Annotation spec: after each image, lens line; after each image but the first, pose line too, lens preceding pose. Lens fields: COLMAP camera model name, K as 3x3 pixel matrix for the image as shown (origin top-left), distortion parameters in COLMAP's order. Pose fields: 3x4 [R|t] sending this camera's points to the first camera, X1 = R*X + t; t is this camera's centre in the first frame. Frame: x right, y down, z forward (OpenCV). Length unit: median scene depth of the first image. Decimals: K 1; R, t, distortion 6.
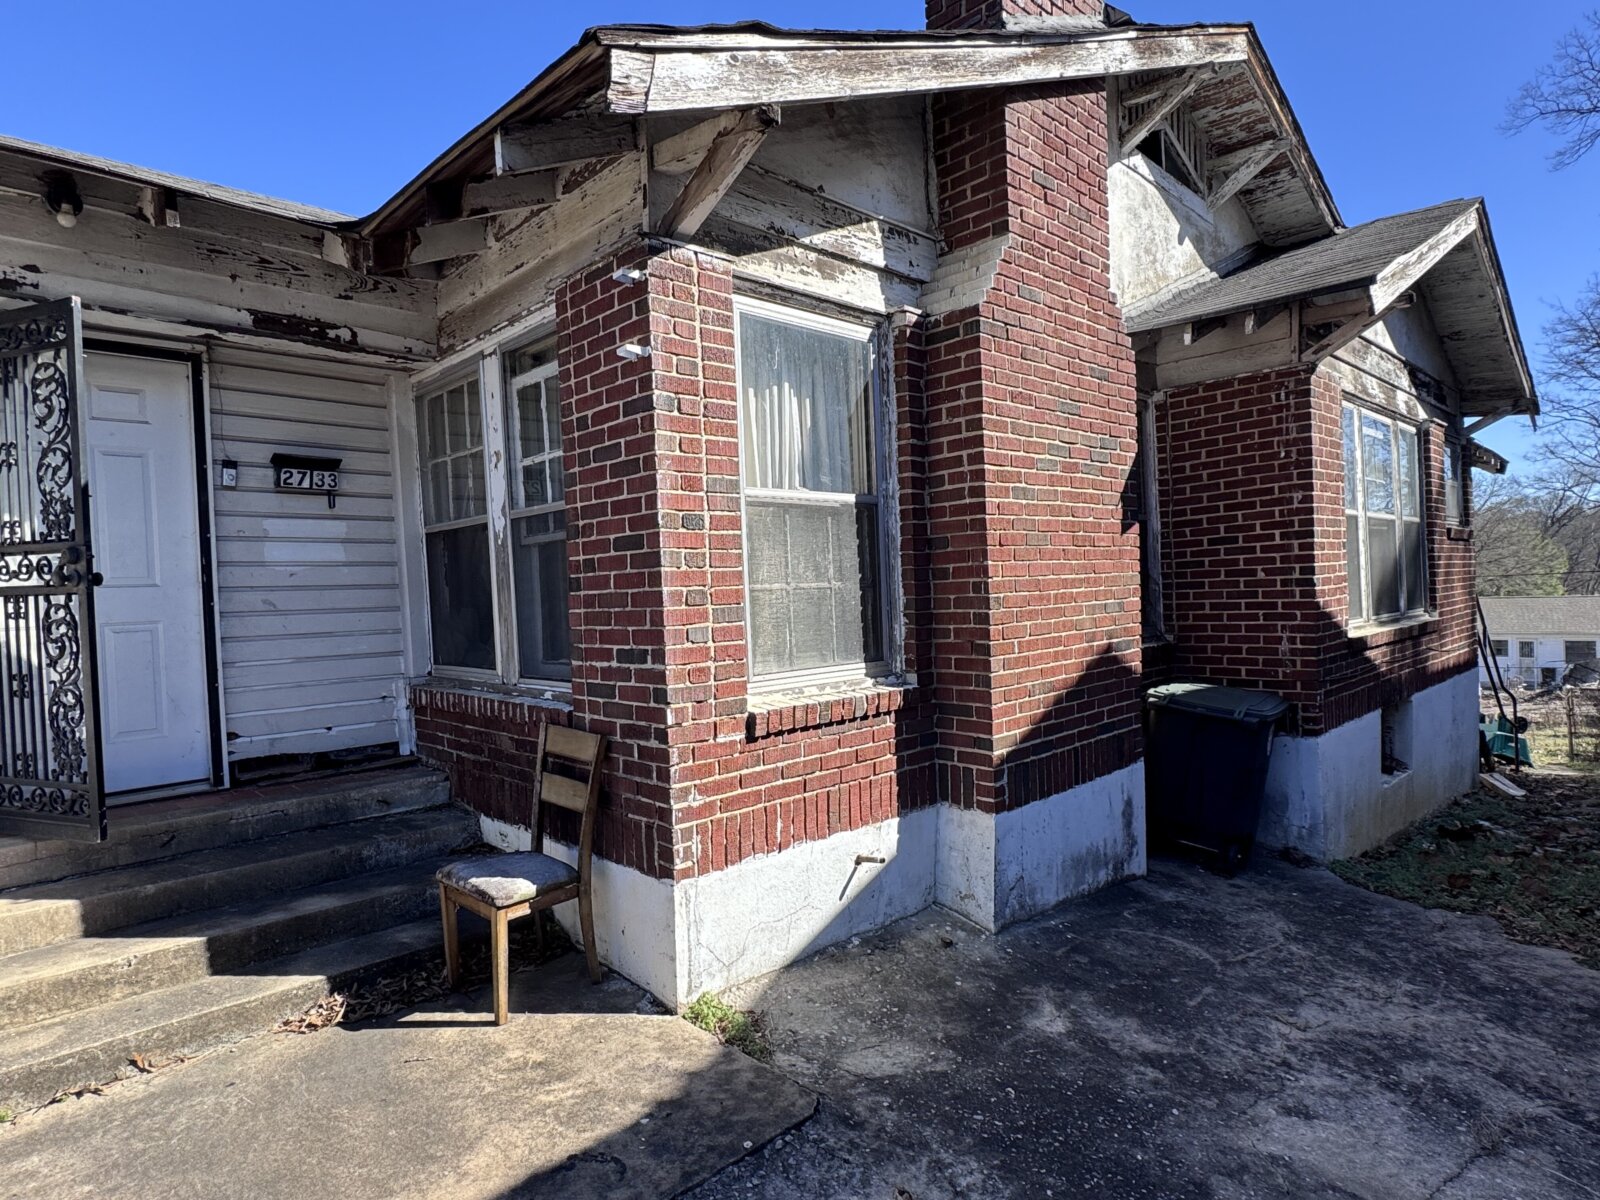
lens RADIAL K [[898.8, 0, 800.0], [0, 898.8, 600.0], [0, 0, 1]] dist [0.022159, 0.000050]
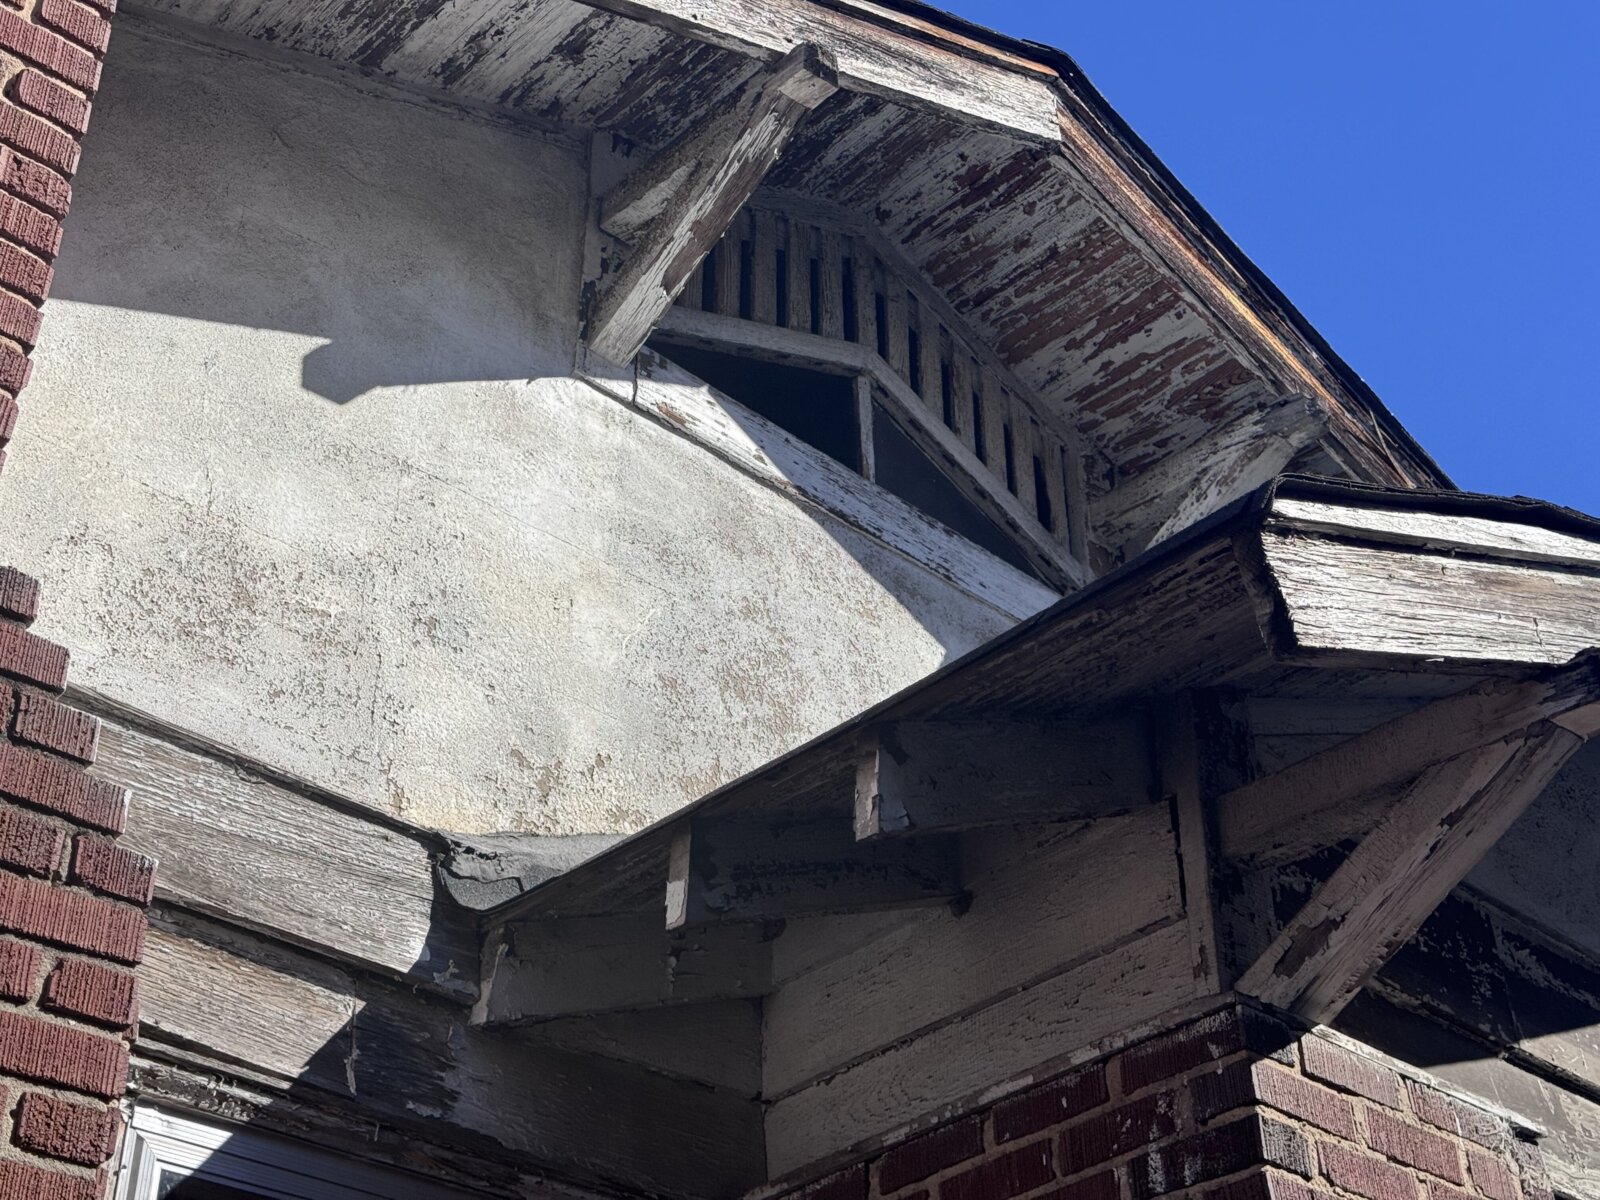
lens RADIAL K [[2283.0, 0, 800.0], [0, 2283.0, 600.0], [0, 0, 1]] dist [0.209041, 0.005144]
pose [[0.998874, -0.002665, -0.047358, 1.022948], [-0.025894, 0.805886, -0.591504, -0.053318], [0.039741, 0.592064, 0.804910, 1.104858]]
